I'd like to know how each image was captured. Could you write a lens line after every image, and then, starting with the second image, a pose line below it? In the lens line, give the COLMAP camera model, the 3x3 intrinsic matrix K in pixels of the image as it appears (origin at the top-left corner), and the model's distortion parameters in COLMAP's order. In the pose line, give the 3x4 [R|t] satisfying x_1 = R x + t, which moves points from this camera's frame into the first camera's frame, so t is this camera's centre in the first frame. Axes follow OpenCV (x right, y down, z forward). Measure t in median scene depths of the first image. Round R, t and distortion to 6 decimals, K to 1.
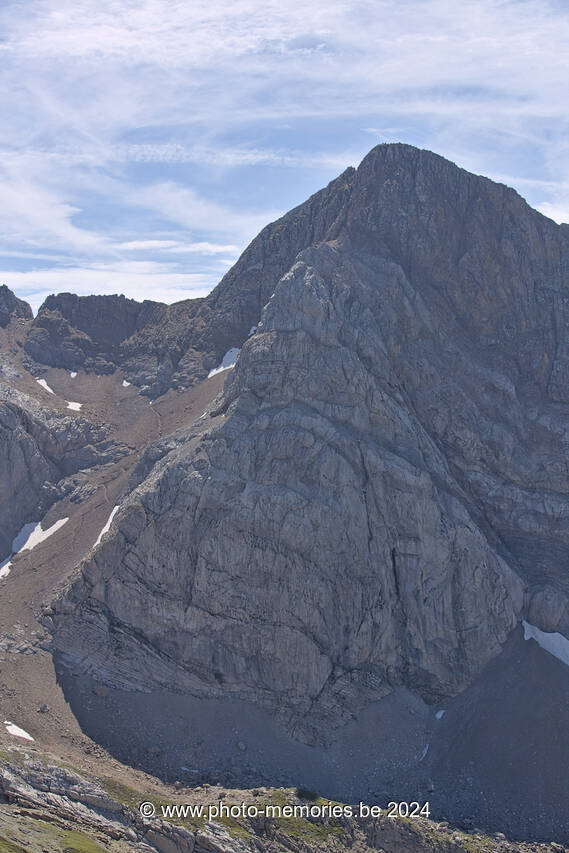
lens RADIAL K [[1580.3, 0, 283.8], [0, 1580.3, 428.9], [0, 0, 1]] dist [-0.251062, 0.000000]
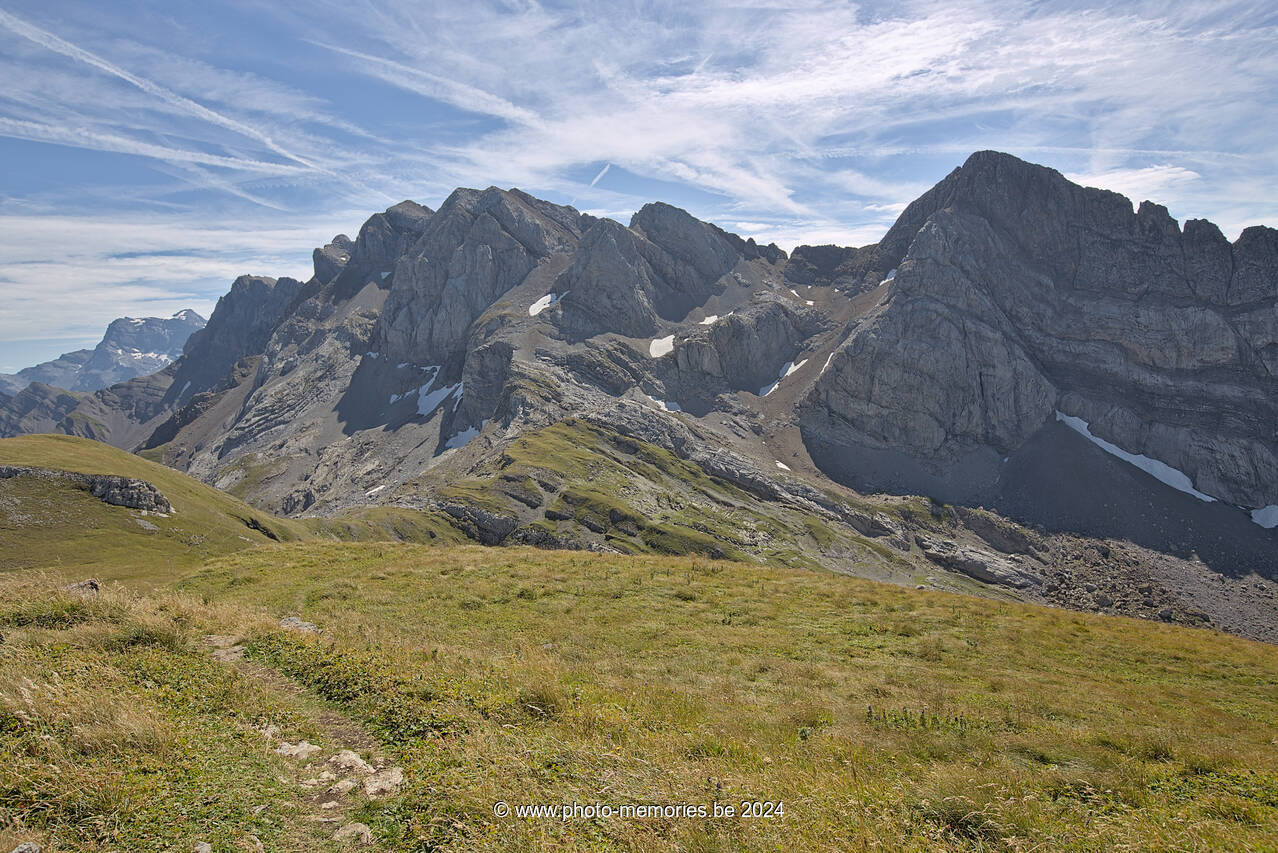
lens RADIAL K [[858.0, 0, 637.1], [0, 858.0, 429.6], [0, 0, 1]] dist [-0.020026, 0.017567]
pose [[0.950804, 0.003489, -0.309774, -0.004298], [0.038144, 0.991010, 0.128239, -0.003034], [0.307436, -0.133746, 0.942123, -0.107757]]
